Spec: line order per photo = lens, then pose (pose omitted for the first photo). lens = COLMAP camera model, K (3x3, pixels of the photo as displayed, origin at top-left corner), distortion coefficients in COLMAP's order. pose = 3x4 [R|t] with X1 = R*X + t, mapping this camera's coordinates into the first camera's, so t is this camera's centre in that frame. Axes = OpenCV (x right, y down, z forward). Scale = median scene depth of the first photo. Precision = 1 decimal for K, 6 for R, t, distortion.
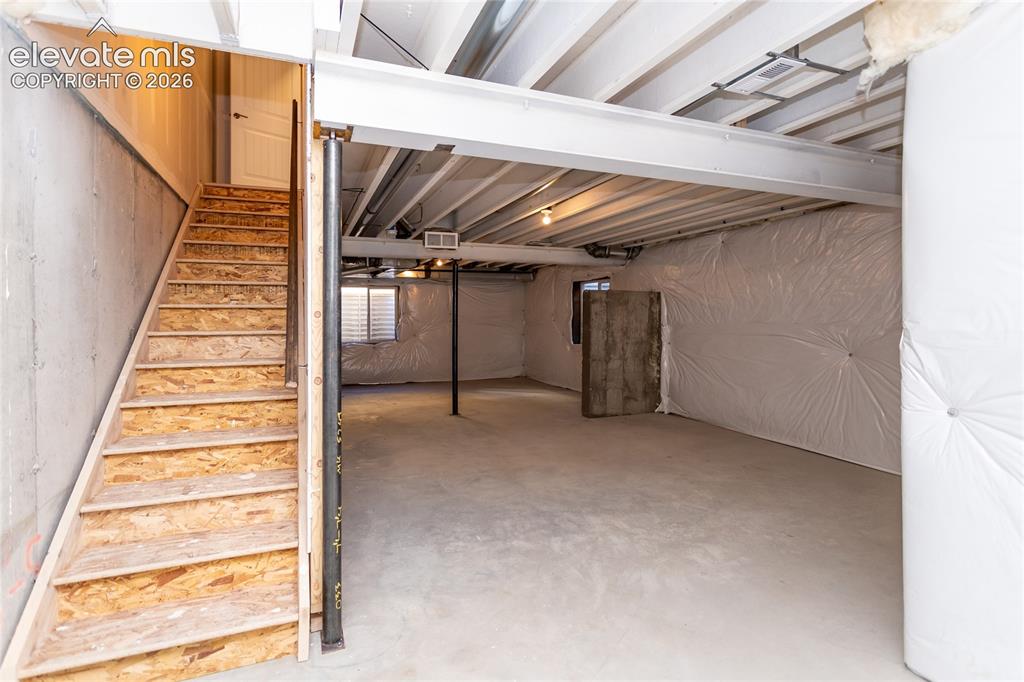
lens RADIAL K [[497.8, 0, 483.9], [0, 497.8, 316.5], [0, 0, 1]] dist [0.001210, 0.004146]
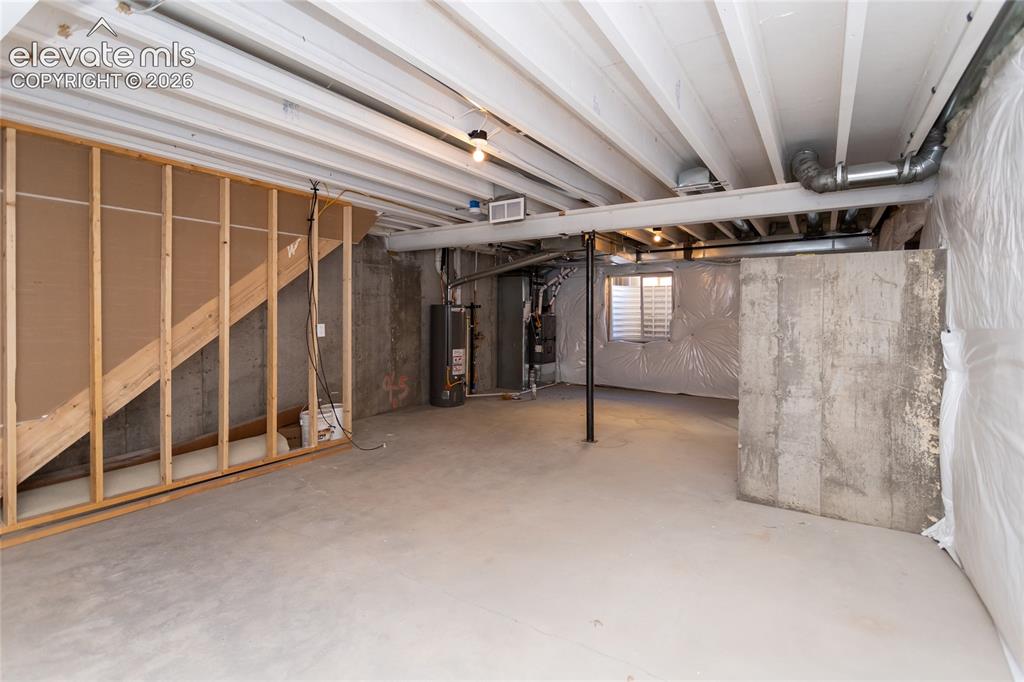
lens RADIAL K [[497.8, 0, 500.2], [0, 497.8, 316.6], [0, 0, 1]] dist [0.001210, 0.004146]
pose [[0.600144, 0.010068, -0.799829, 0.475011], [-0.001846, 0.999936, 0.011201, 0.002777], [0.799890, -0.005245, 0.600124, 0.467437]]
